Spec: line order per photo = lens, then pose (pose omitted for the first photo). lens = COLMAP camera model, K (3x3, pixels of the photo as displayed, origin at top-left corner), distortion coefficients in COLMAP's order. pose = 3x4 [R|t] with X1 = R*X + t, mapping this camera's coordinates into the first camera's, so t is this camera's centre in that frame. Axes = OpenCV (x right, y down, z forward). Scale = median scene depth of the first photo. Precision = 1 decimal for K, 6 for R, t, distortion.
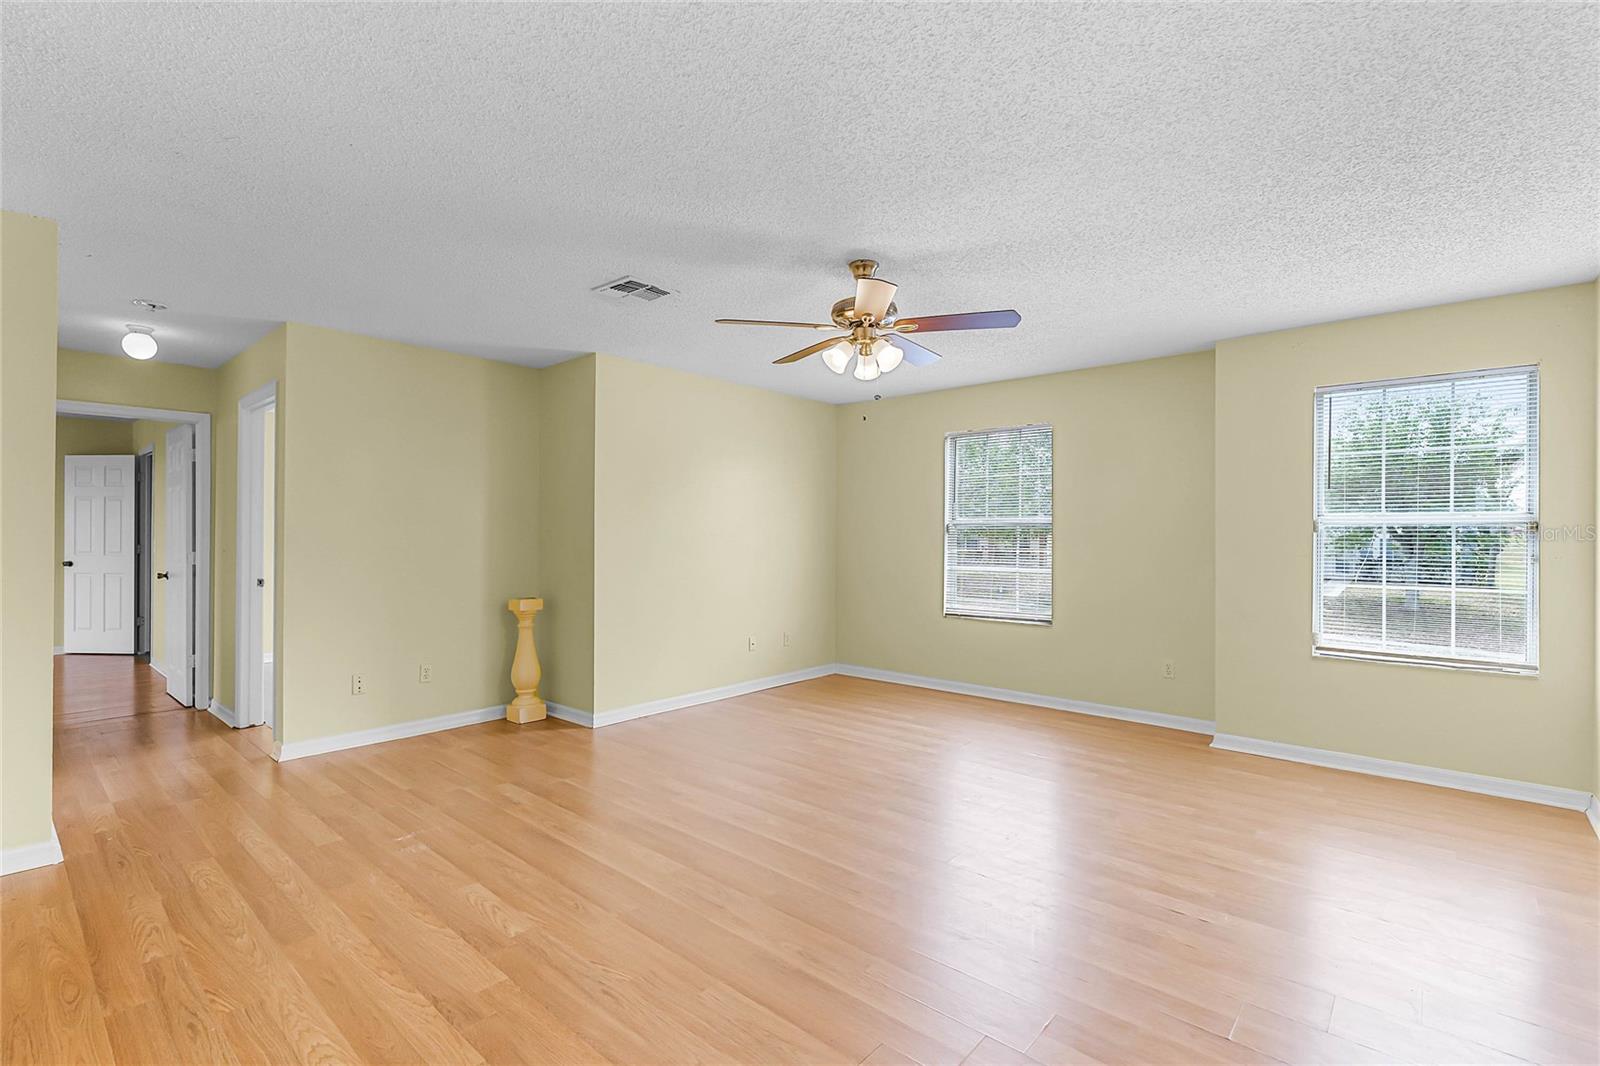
lens RADIAL K [[717.9, 0, 805.0], [0, 717.9, 572.7], [0, 0, 1]] dist [0.000020, 0.000413]
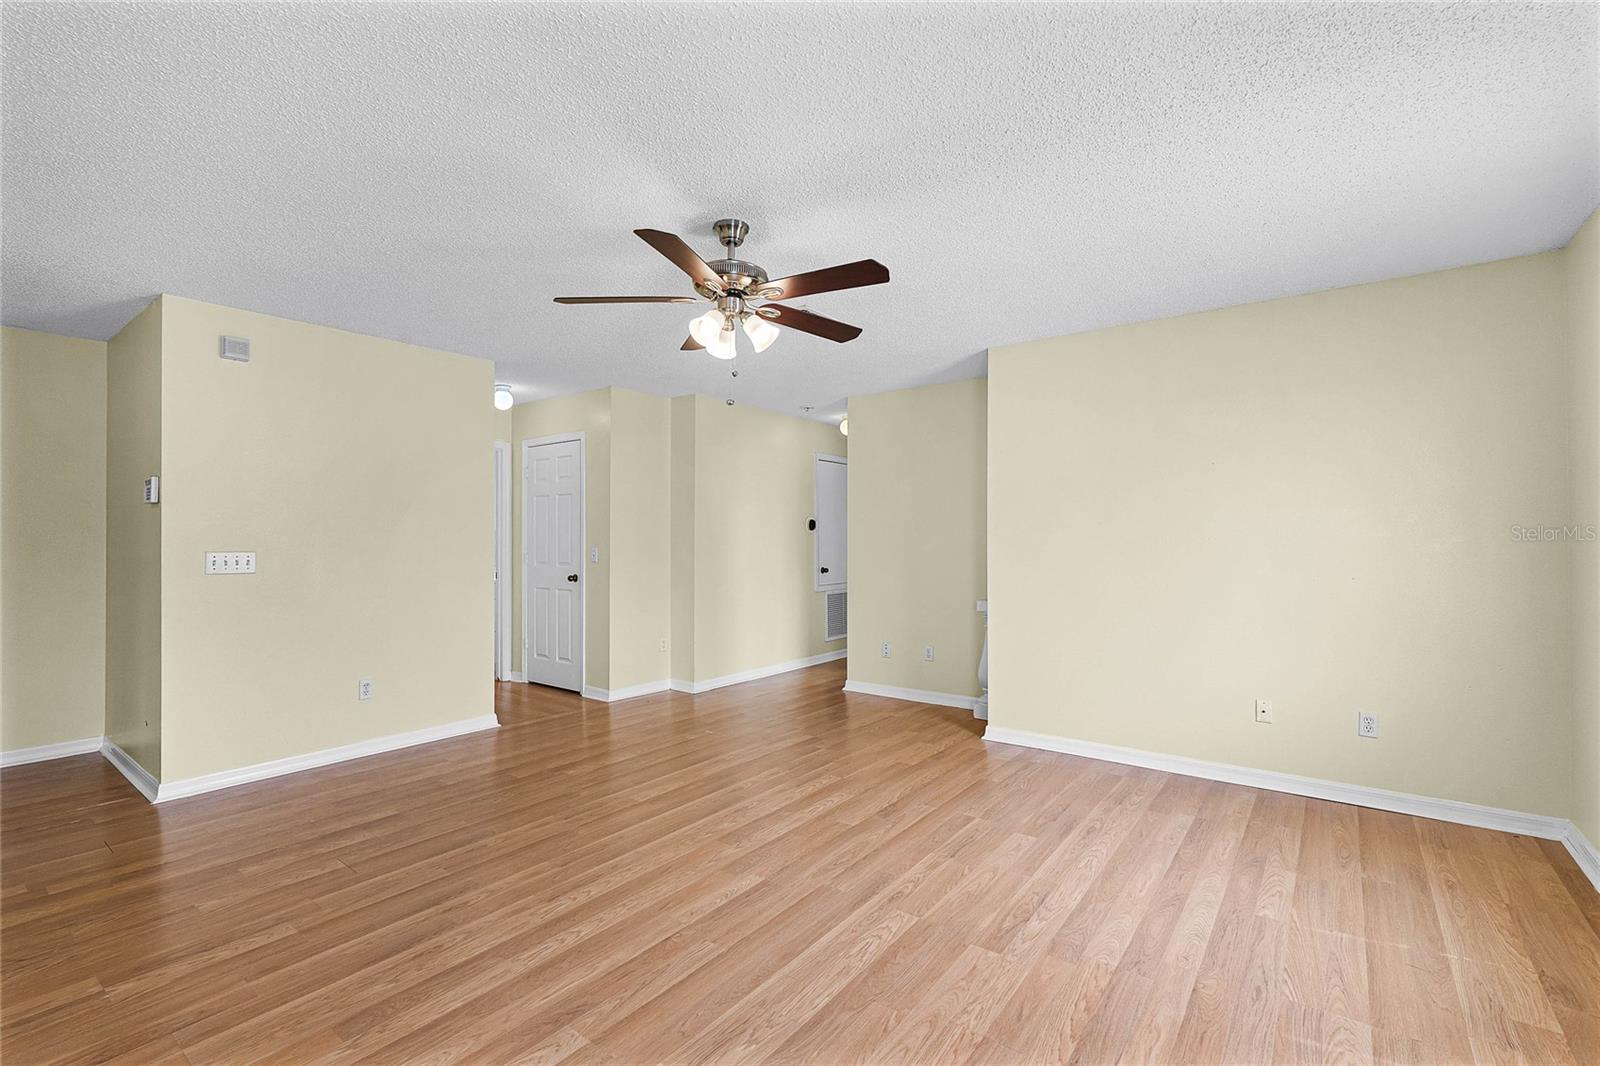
lens RADIAL K [[710.5, 0, 803.0], [0, 710.5, 535.1], [0, 0, 1]] dist [-0.002826, 0.000216]
pose [[0.065870, -0.011660, -0.997760, 0.854016], [-0.050389, 0.998617, -0.014996, -0.040315], [0.996555, 0.051264, 0.065192, 0.917417]]
